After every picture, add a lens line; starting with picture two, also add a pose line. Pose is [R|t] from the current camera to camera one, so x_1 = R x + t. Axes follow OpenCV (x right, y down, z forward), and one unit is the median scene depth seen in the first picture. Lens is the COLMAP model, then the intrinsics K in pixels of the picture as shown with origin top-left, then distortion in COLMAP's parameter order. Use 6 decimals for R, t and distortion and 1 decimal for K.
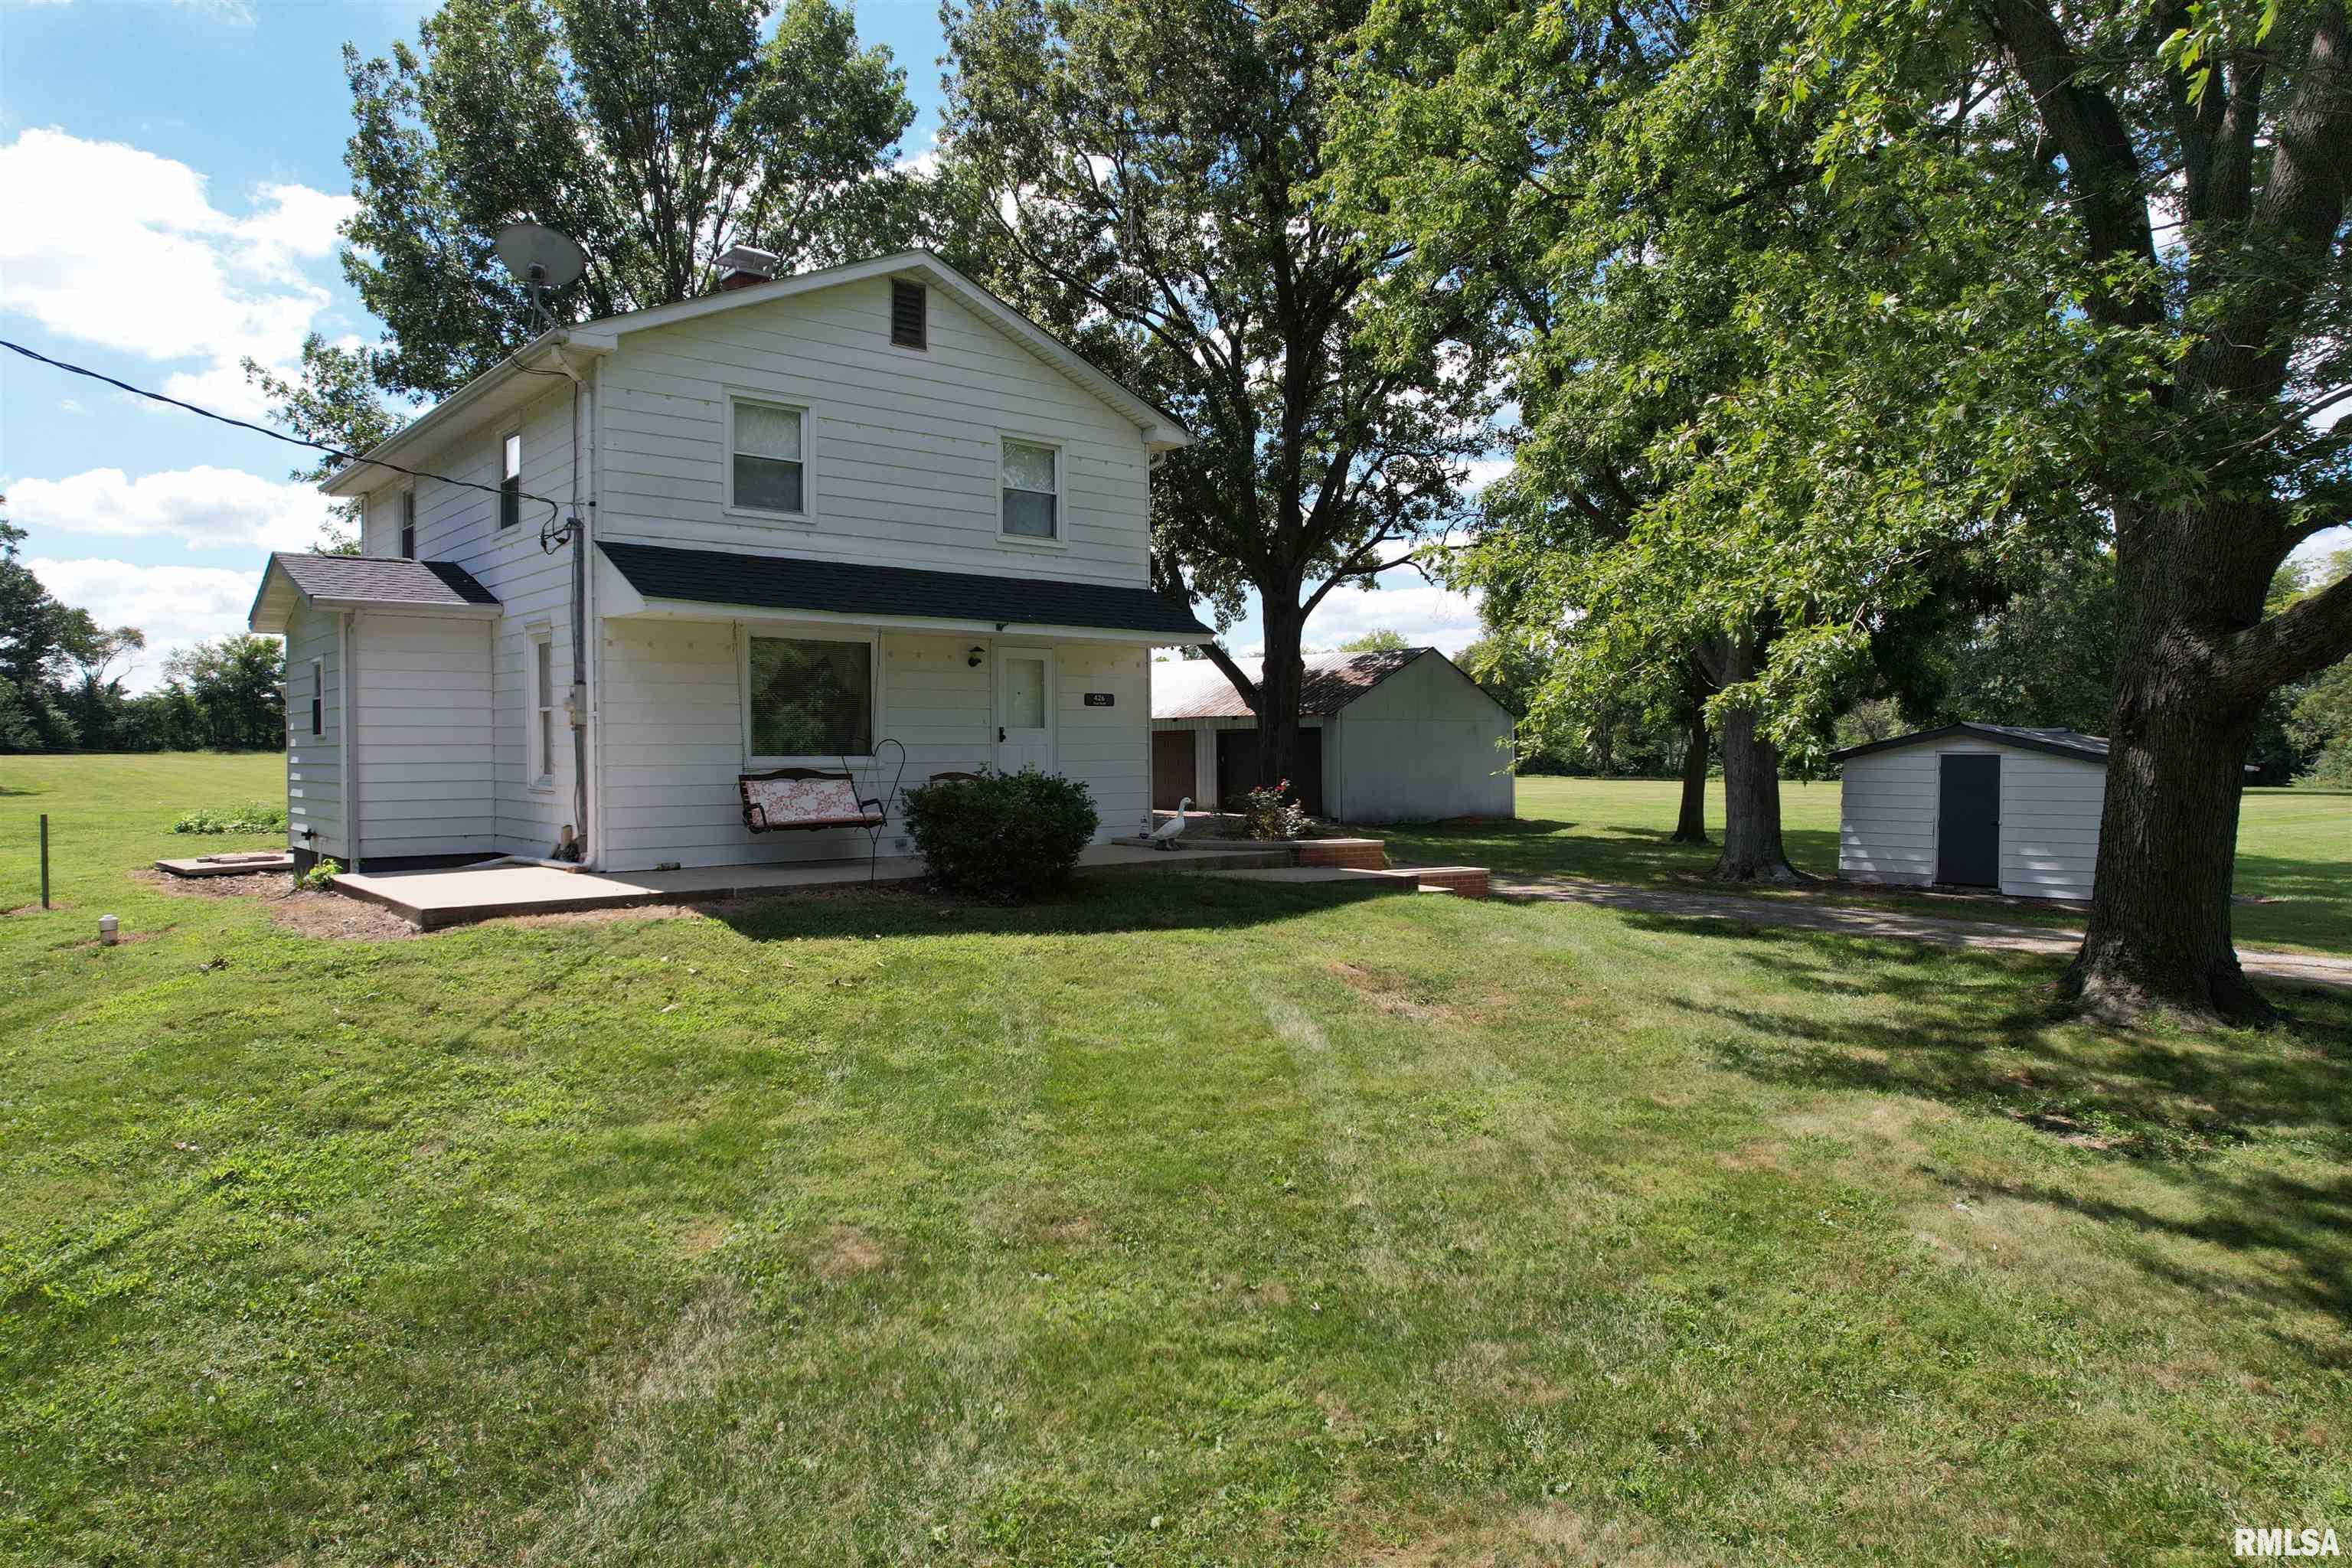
lens RADIAL K [[1489.1, 0, 1171.5], [0, 1489.1, 776.7], [0, 0, 1]] dist [-0.070420, 0.066489]
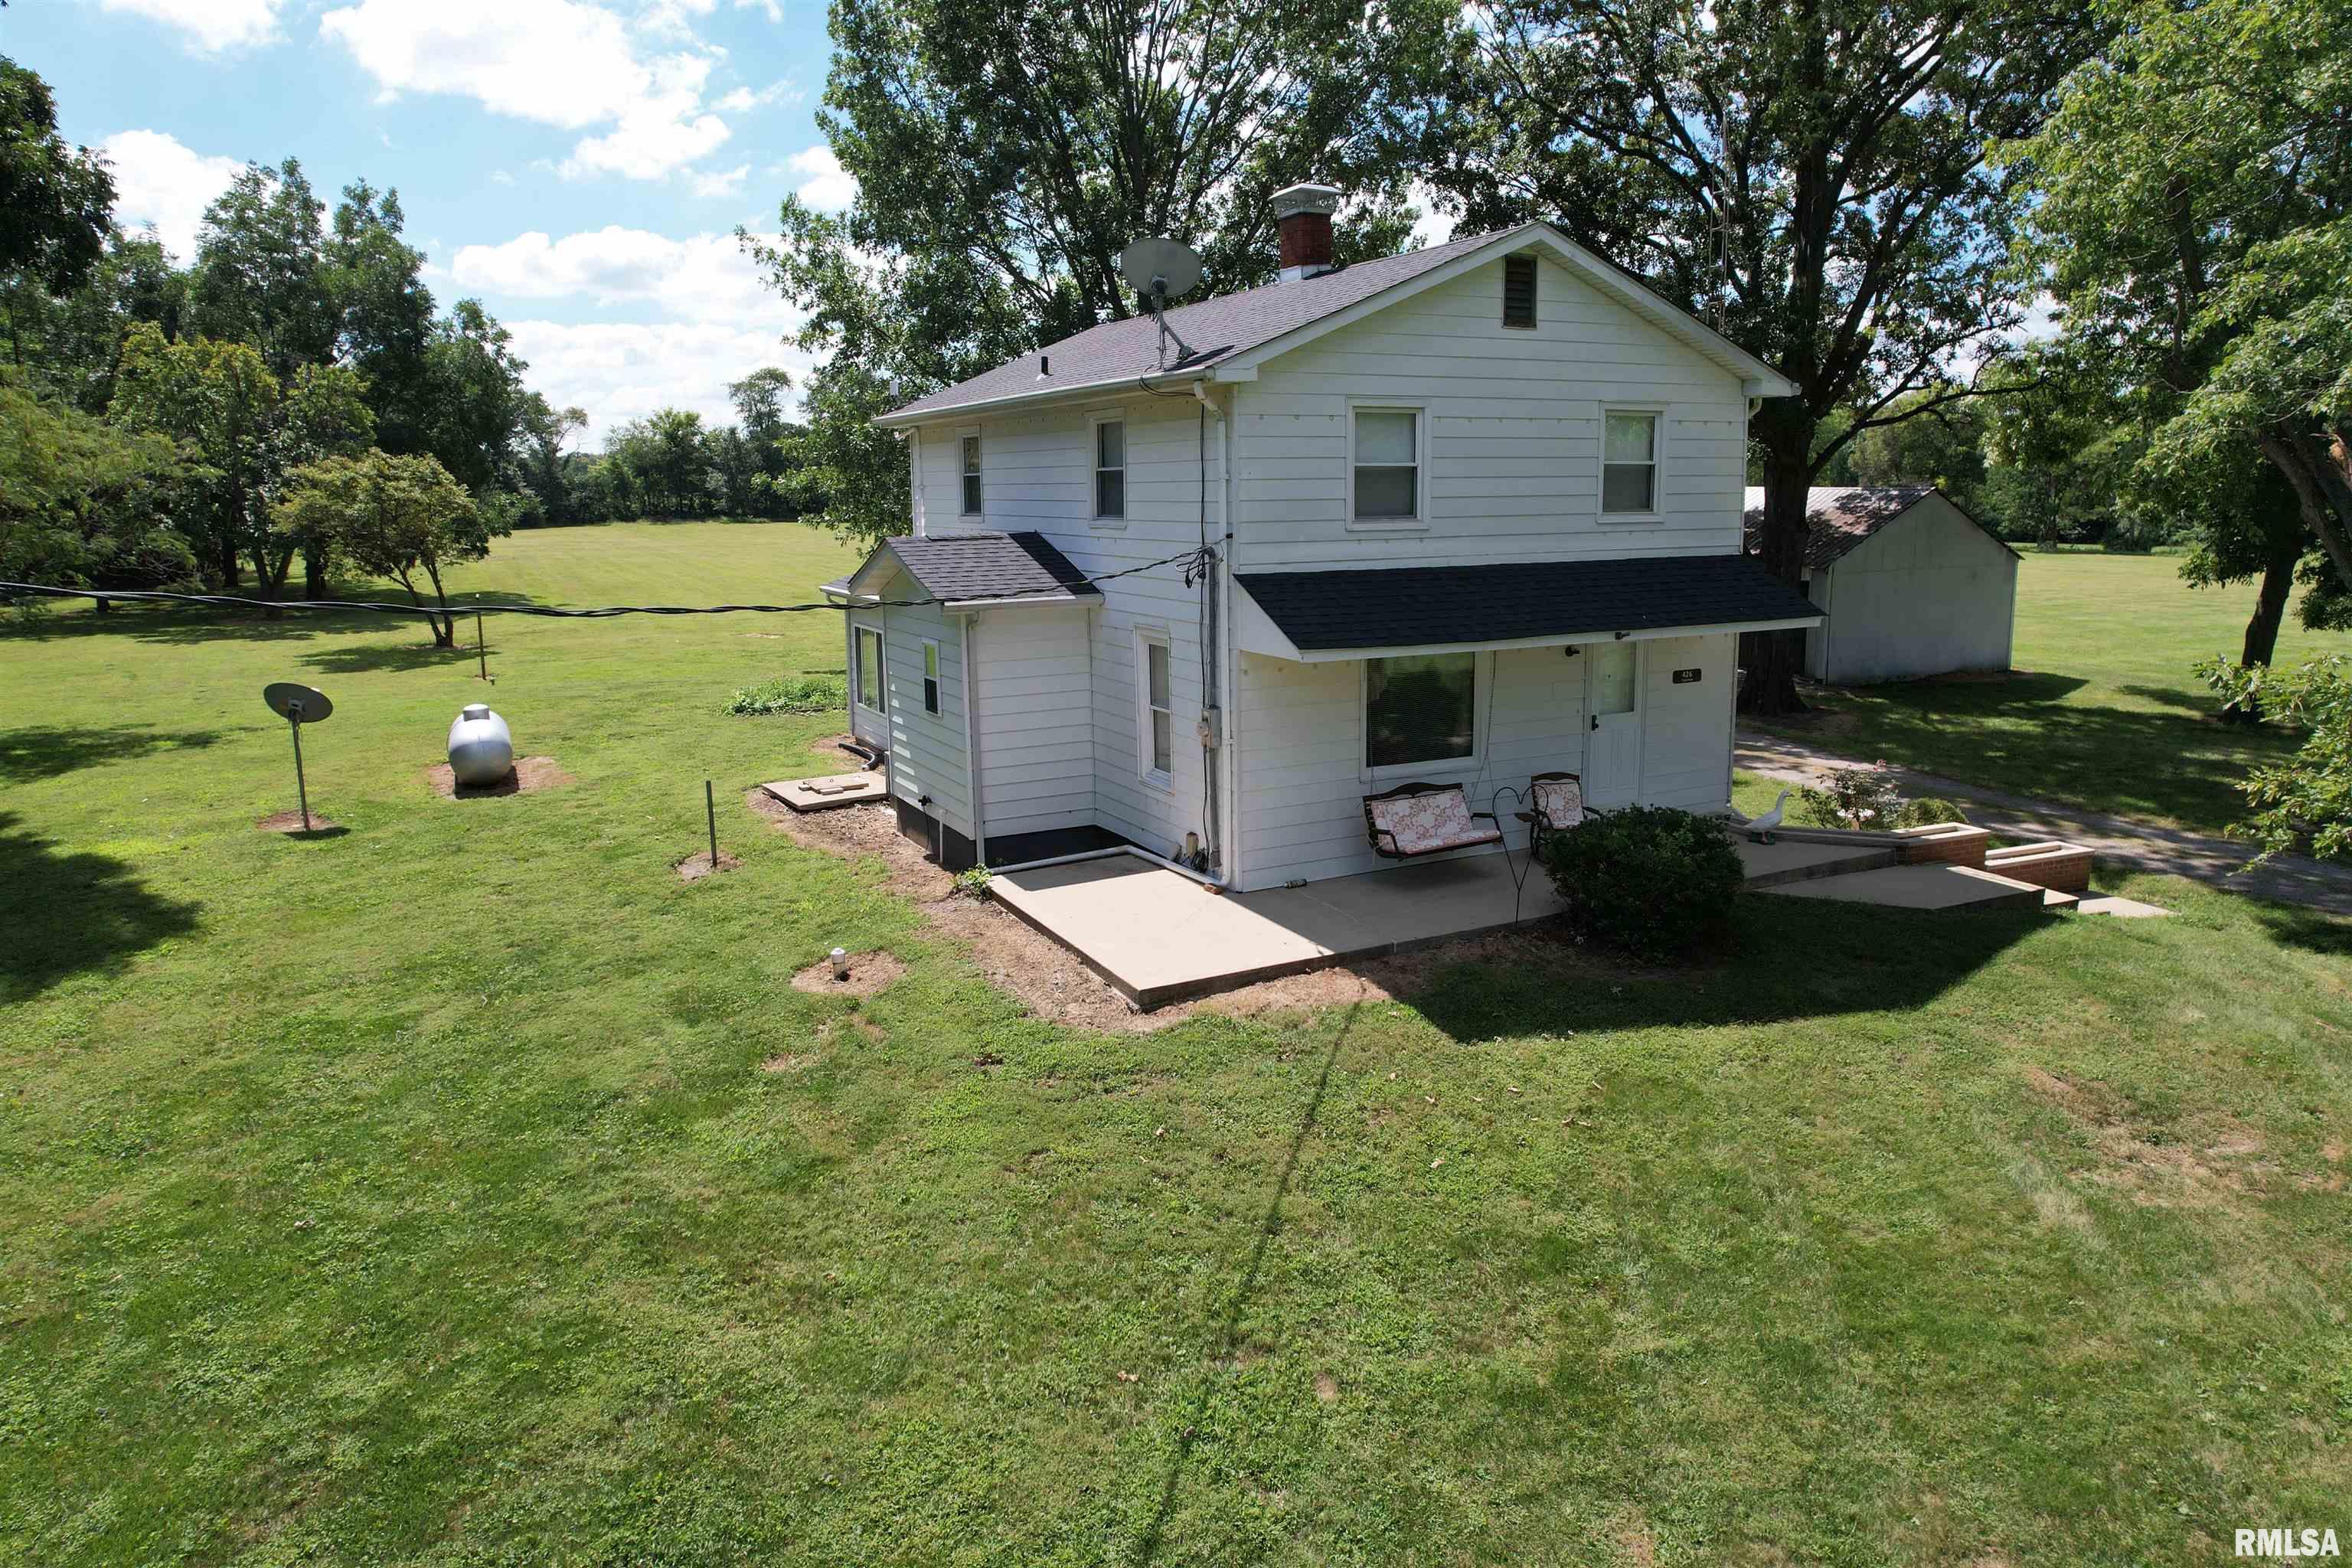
lens RADIAL K [[1492.4, 0, 1177.0], [0, 1492.4, 777.6], [0, 0, 1]] dist [-0.072132, 0.060555]
pose [[0.973641, 0.033773, -0.225571, -0.224841], [0.005847, 0.984956, 0.172705, -0.229709], [0.228010, -0.169471, 0.958796, -0.008215]]
